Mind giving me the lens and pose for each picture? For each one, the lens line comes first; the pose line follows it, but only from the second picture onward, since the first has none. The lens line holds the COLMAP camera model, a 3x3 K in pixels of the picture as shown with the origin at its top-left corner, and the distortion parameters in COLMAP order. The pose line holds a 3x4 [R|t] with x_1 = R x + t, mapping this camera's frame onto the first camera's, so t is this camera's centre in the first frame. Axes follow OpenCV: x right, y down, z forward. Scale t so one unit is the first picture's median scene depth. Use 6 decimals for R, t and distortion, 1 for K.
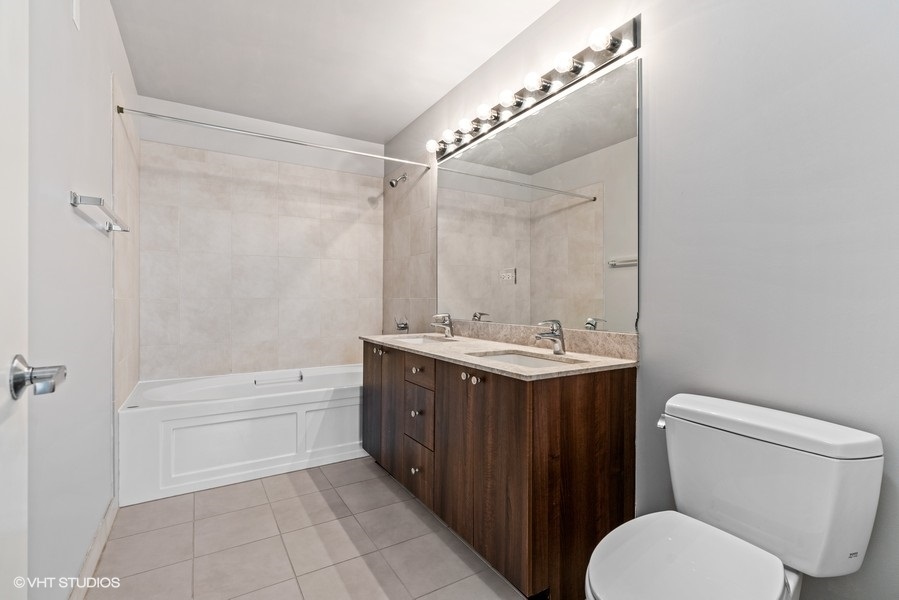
lens RADIAL K [[425.2, 0, 450.9], [0, 425.2, 301.7], [0, 0, 1]] dist [-0.002525, 0.000724]
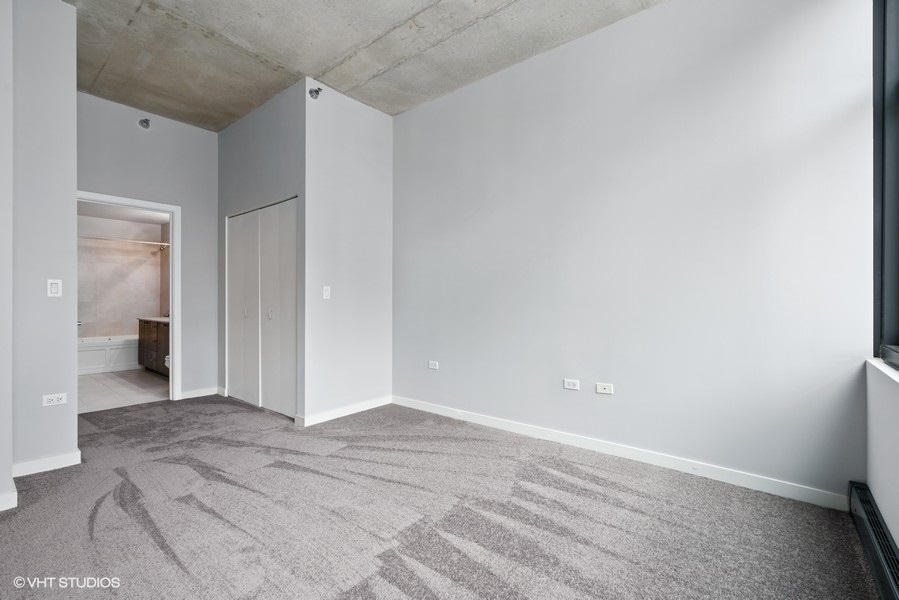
lens RADIAL K [[399.5, 0, 448.4], [0, 399.5, 302.5], [0, 0, 1]] dist [-0.014076, 0.005288]
pose [[0.942519, -0.000985, 0.334151, 0.517759], [0.000271, 0.999998, 0.002184, -0.010160], [-0.334152, -0.001967, 0.942517, -1.274439]]
